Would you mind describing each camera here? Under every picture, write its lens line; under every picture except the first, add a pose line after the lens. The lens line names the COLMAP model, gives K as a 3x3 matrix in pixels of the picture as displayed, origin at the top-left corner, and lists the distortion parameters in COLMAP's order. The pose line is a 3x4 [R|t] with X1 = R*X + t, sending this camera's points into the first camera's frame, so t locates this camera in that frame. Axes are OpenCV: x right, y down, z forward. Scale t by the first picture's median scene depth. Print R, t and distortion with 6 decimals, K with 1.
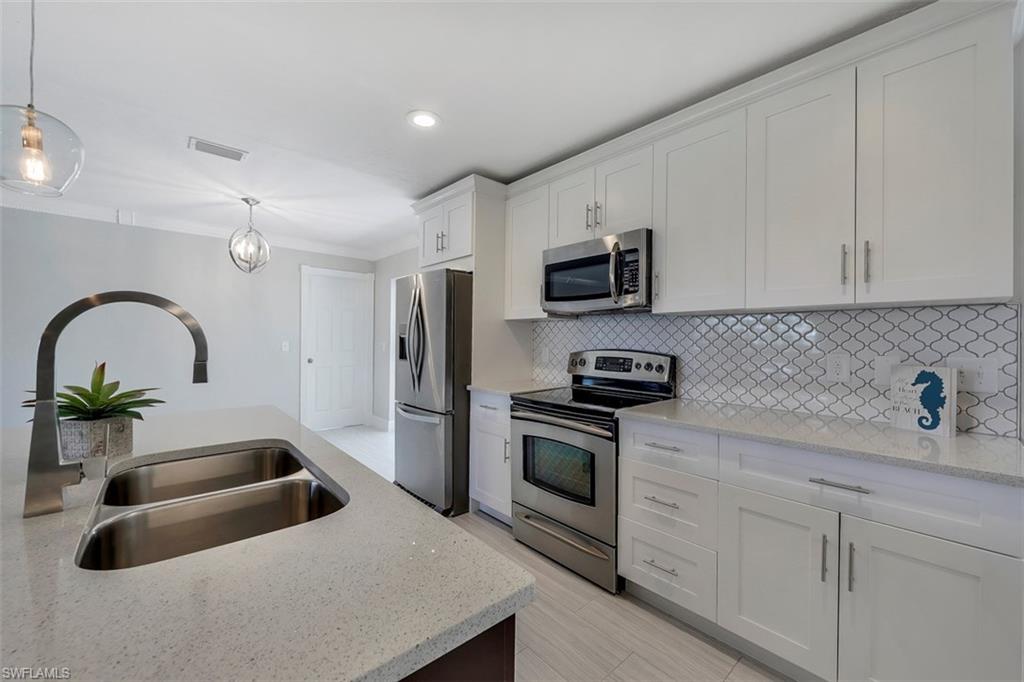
lens RADIAL K [[389.9, 0, 504.5], [0, 389.9, 338.4], [0, 0, 1]] dist [-0.001961, -0.000320]
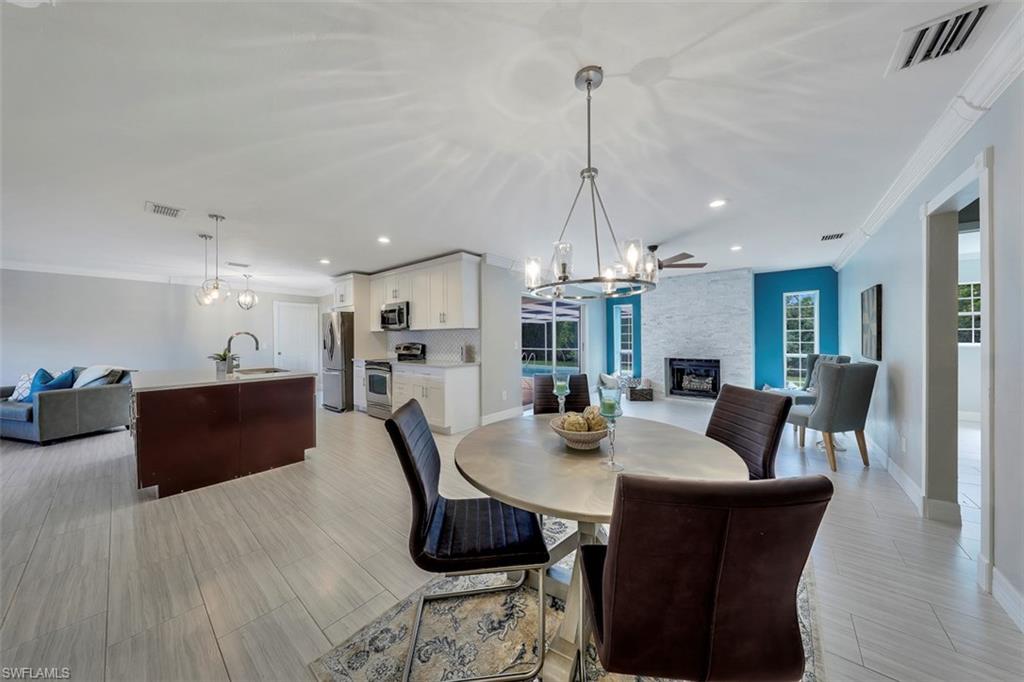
lens RADIAL K [[323.3, 0, 510.8], [0, 323.3, 339.3], [0, 0, 1]] dist [-0.001622, -0.000340]
pose [[0.985857, -0.017427, 0.166679, 0.628816], [0.016753, 0.999845, 0.005447, 0.003888], [-0.166748, -0.002578, 0.985996, -1.330246]]
